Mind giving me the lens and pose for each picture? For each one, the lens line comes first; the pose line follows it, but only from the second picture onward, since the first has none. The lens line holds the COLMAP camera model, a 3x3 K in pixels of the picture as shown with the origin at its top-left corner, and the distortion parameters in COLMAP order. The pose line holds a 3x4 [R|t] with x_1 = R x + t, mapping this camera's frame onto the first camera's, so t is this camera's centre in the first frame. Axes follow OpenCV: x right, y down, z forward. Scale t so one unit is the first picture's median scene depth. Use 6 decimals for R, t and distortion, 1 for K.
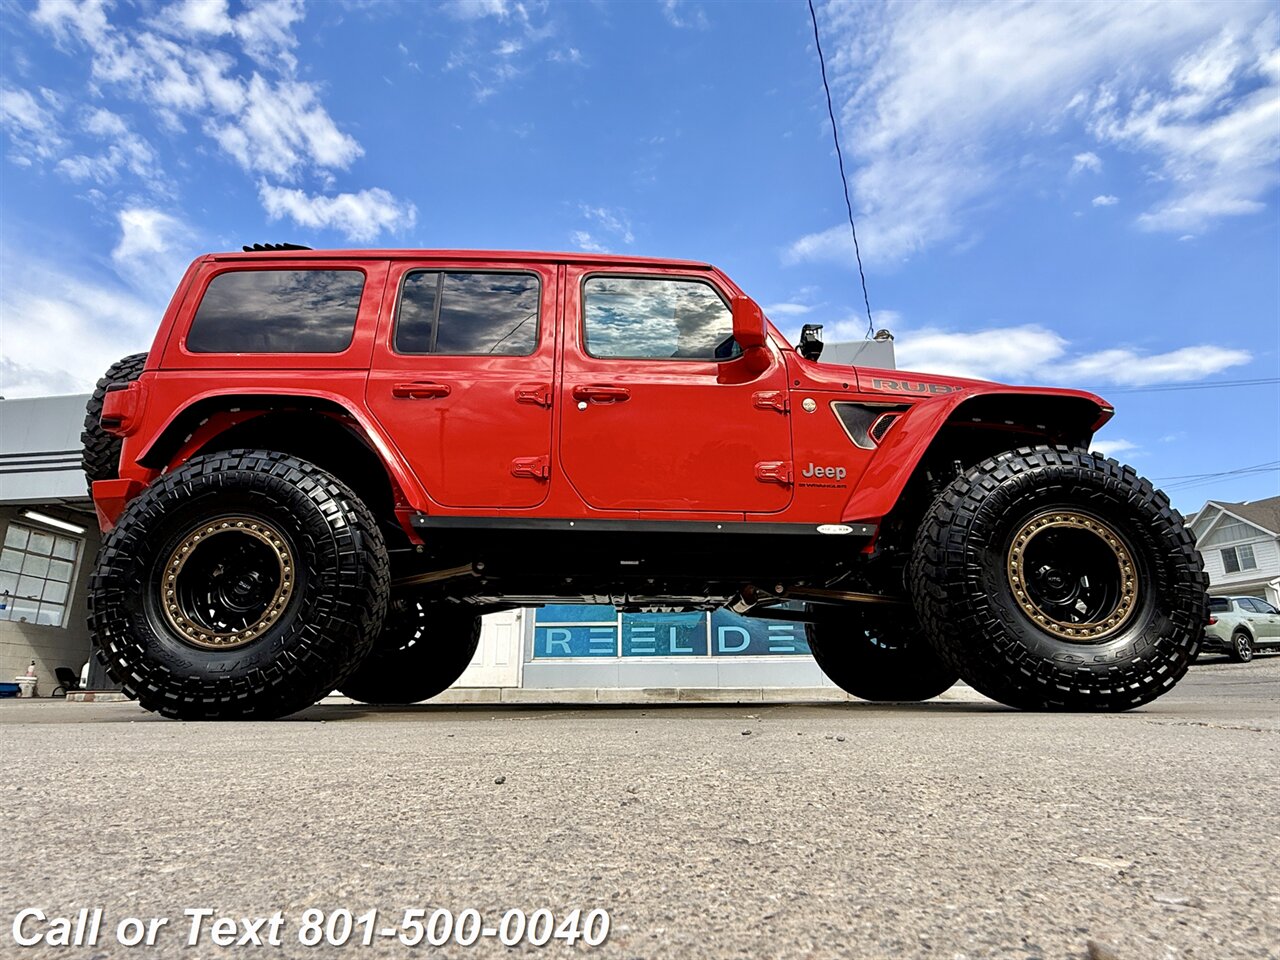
lens RADIAL K [[774.6, 0, 643.4], [0, 774.6, 472.1], [0, 0, 1]] dist [-0.013069, 0.012278]
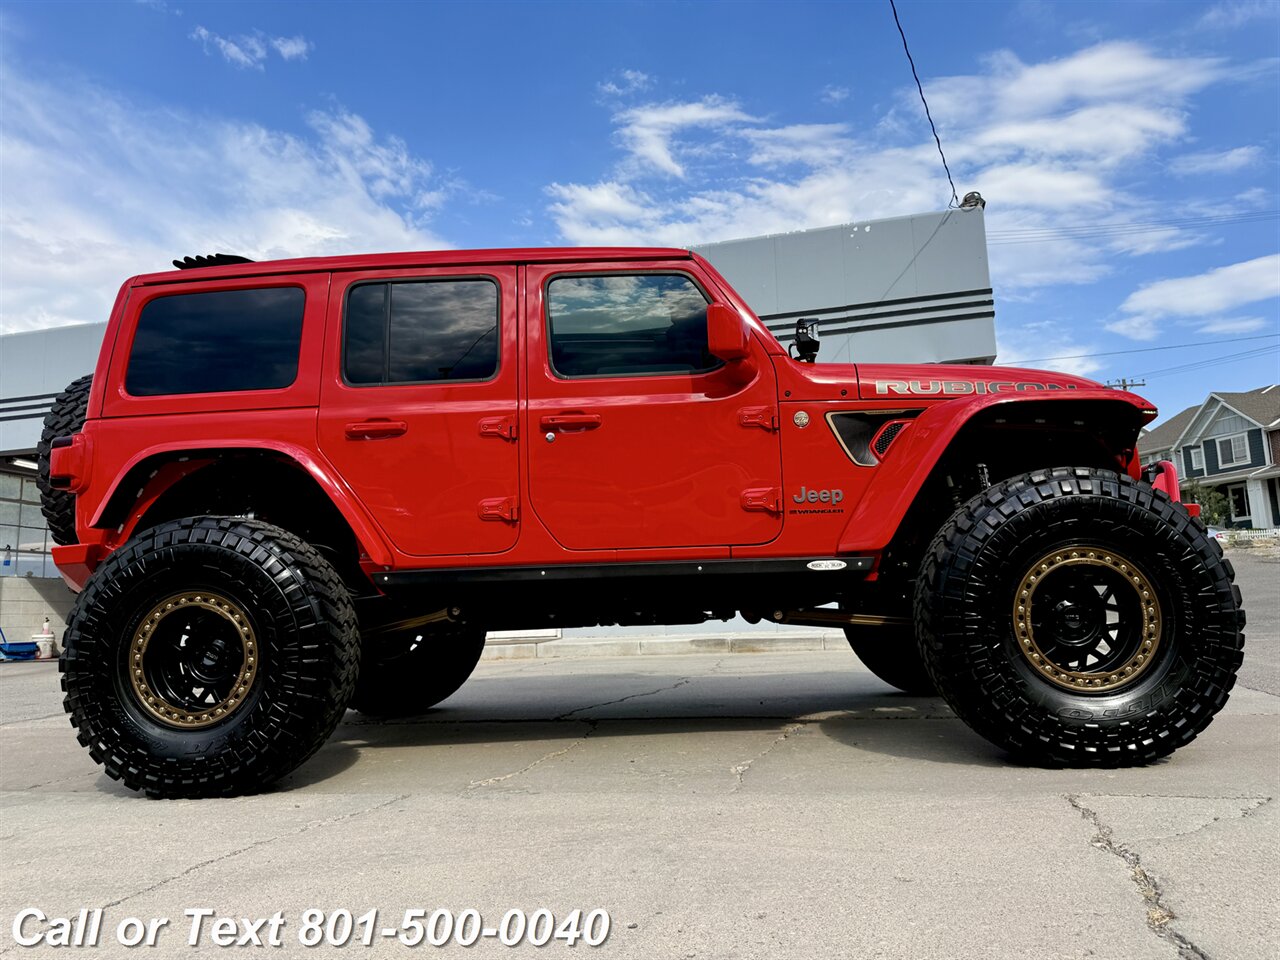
lens RADIAL K [[915.4, 0, 648.8], [0, 915.4, 472.4], [0, 0, 1]] dist [0.029909, -0.044151]
pose [[0.995659, -0.046971, -0.080352, 0.138946], [0.058605, 0.987073, 0.149170, -0.225262], [0.072306, -0.153231, 0.985541, -0.071034]]
